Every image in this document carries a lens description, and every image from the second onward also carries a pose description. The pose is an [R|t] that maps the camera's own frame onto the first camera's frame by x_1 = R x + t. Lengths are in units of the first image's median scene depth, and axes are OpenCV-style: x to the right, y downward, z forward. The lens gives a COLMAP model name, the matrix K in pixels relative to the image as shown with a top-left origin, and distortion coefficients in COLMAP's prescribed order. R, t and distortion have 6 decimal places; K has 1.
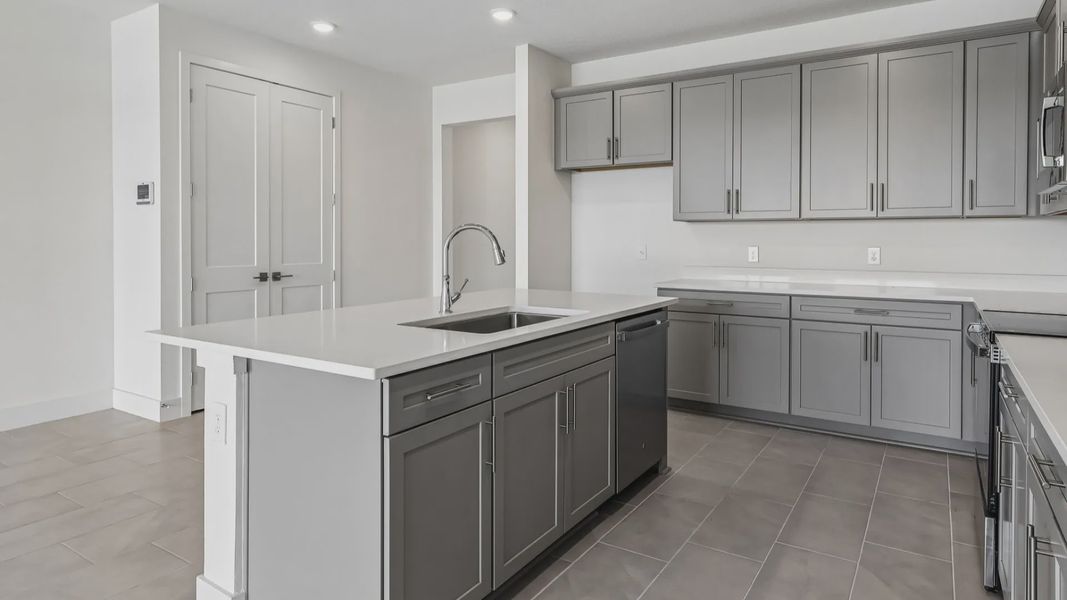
lens RADIAL K [[613.9, 0, 531.4], [0, 613.9, 245.5], [0, 0, 1]] dist [-0.002443, -0.000518]
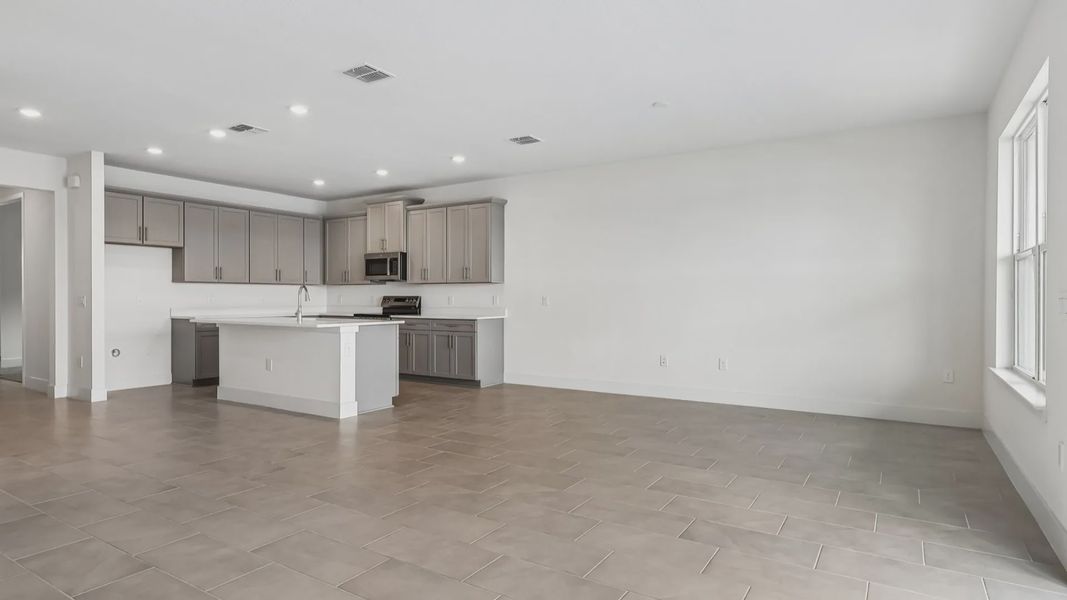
lens RADIAL K [[590.9, 0, 533.5], [0, 590.9, 300.0], [0, 0, 1]] dist [-0.014319, -0.000222]
pose [[-0.014237, -0.005231, 0.999885, -1.617084], [0.011760, 0.999916, 0.005399, 0.015570], [-0.999829, 0.011835, -0.014174, 0.045407]]
